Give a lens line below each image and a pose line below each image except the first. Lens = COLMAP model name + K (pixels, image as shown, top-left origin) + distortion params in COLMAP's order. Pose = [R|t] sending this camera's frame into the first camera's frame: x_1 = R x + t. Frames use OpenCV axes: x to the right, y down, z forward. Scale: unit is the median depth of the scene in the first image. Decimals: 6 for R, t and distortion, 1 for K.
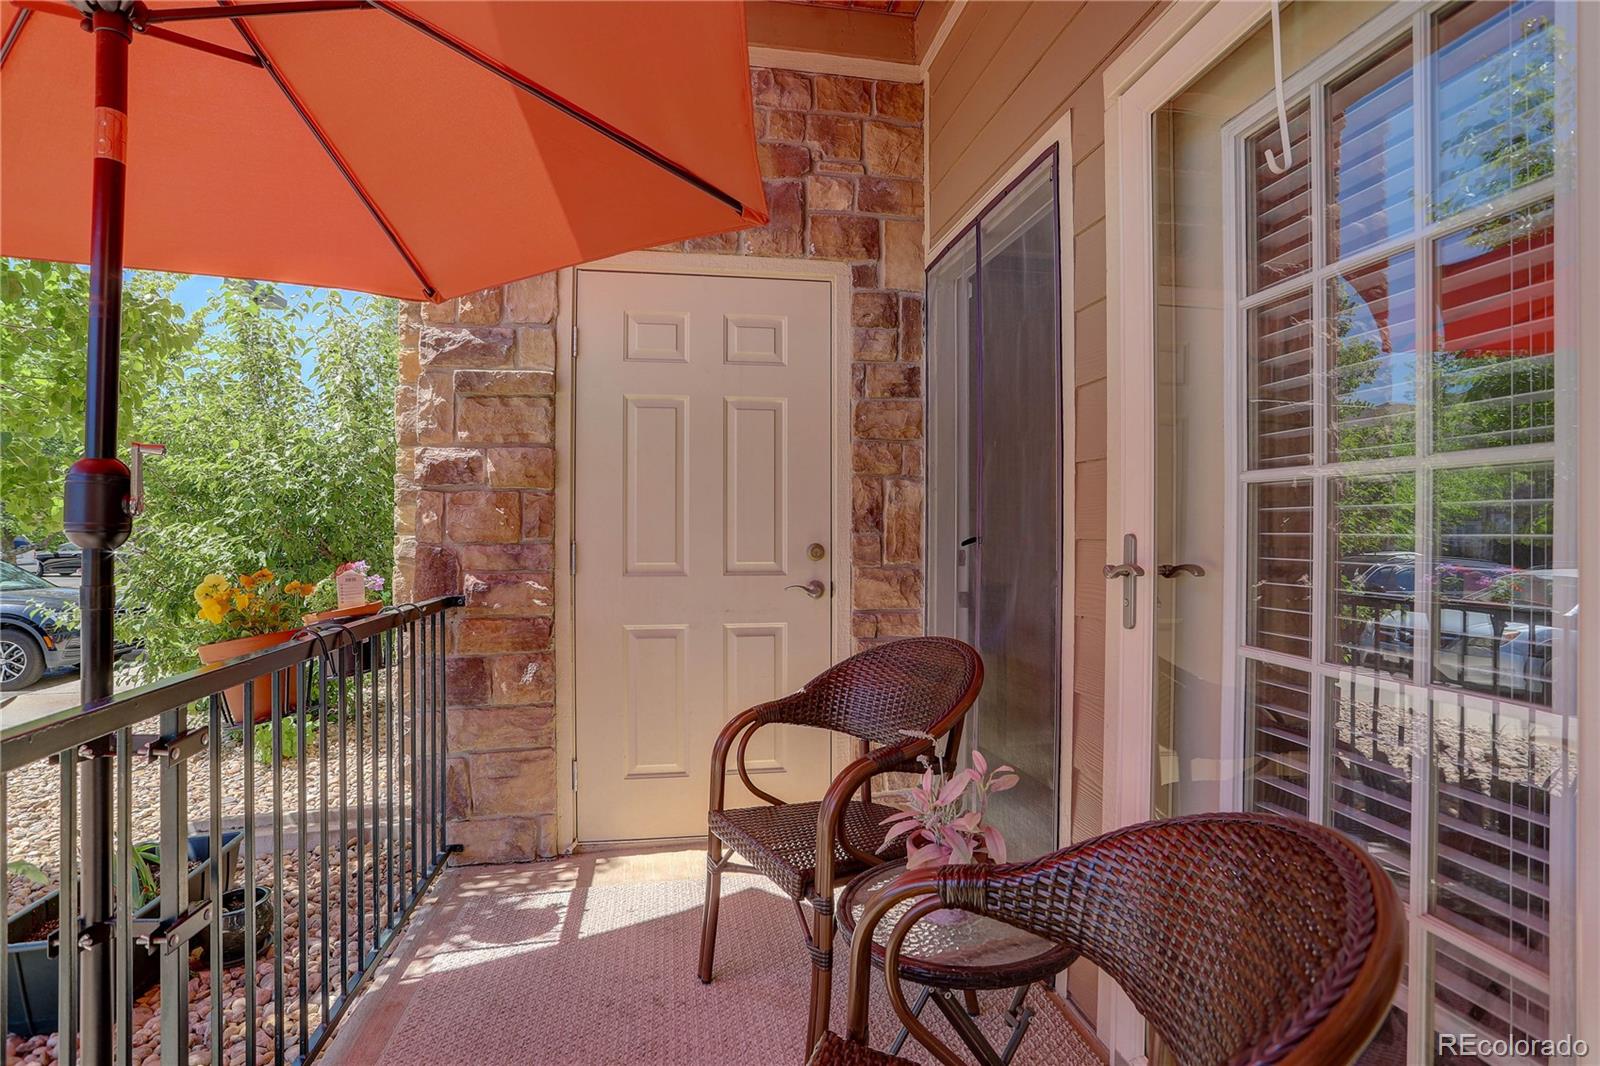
lens RADIAL K [[771.2, 0, 800.0], [0, 771.2, 533.0], [0, 0, 1]] dist [0.000048, -0.000003]
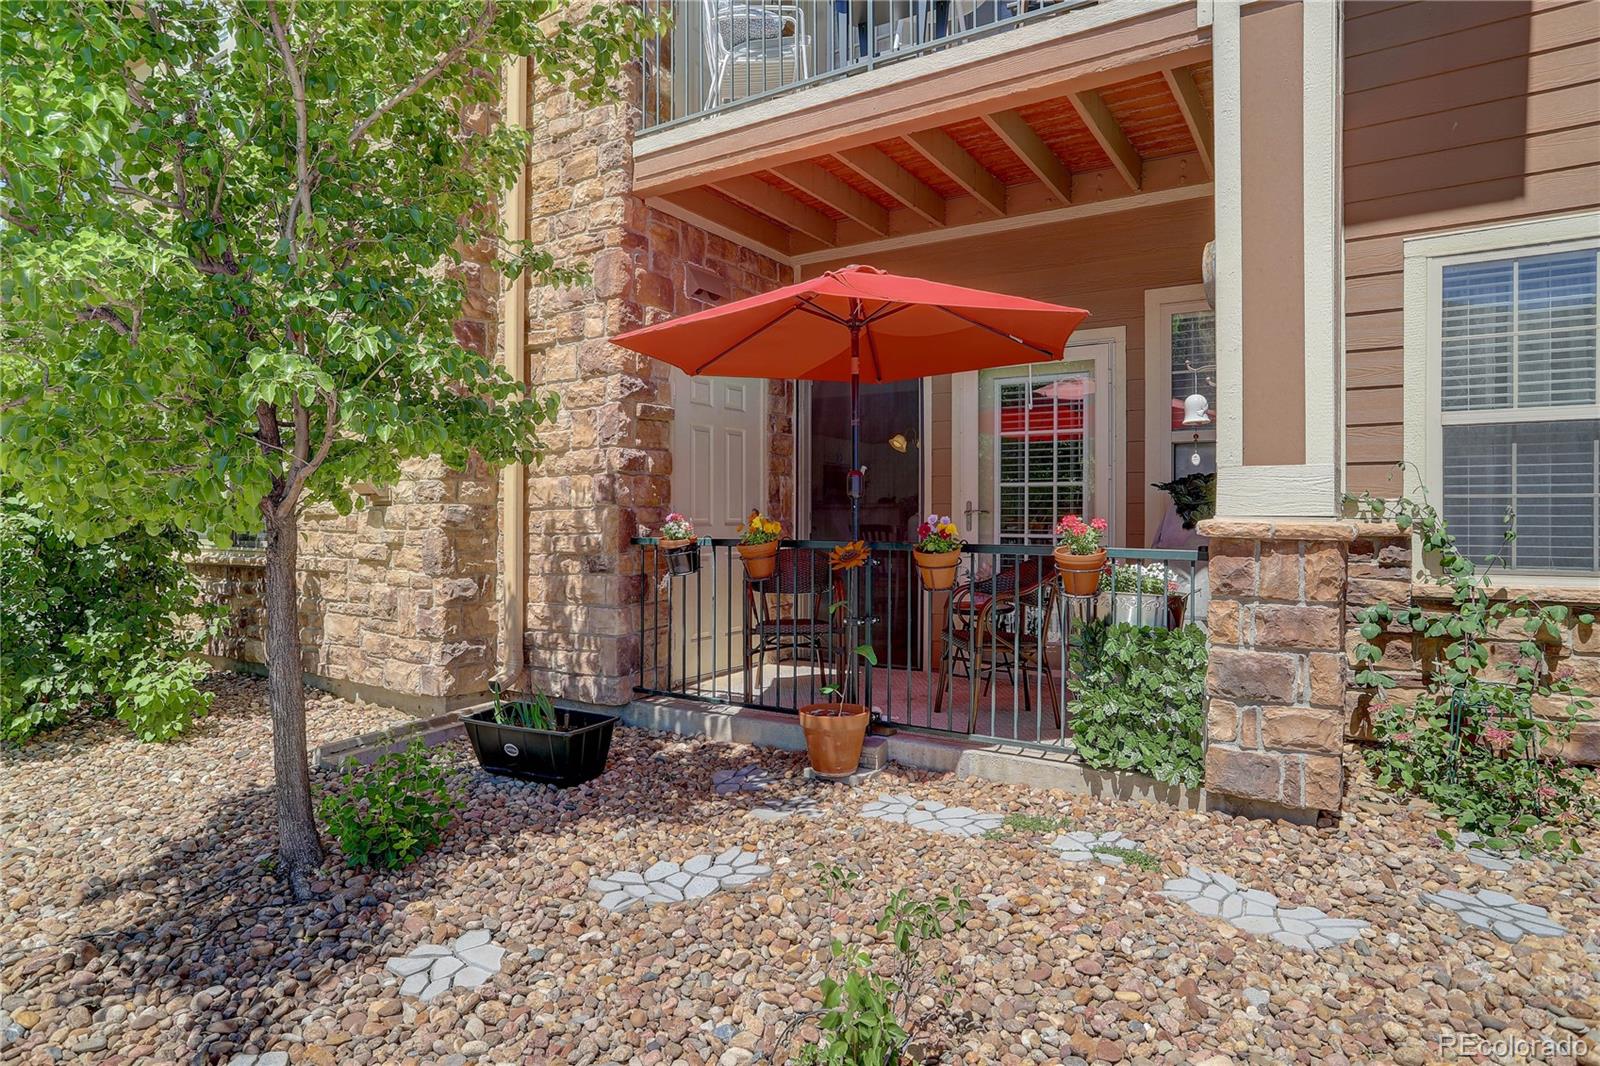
lens RADIAL K [[928.6, 0, 852.4], [0, 928.6, 532.5], [0, 0, 1]] dist [0.002308, 0.000618]
pose [[0.640301, -0.010389, 0.768054, -1.699161], [0.009006, 0.999941, 0.006018, 0.062418], [-0.768071, 0.003064, 0.640357, -0.652023]]
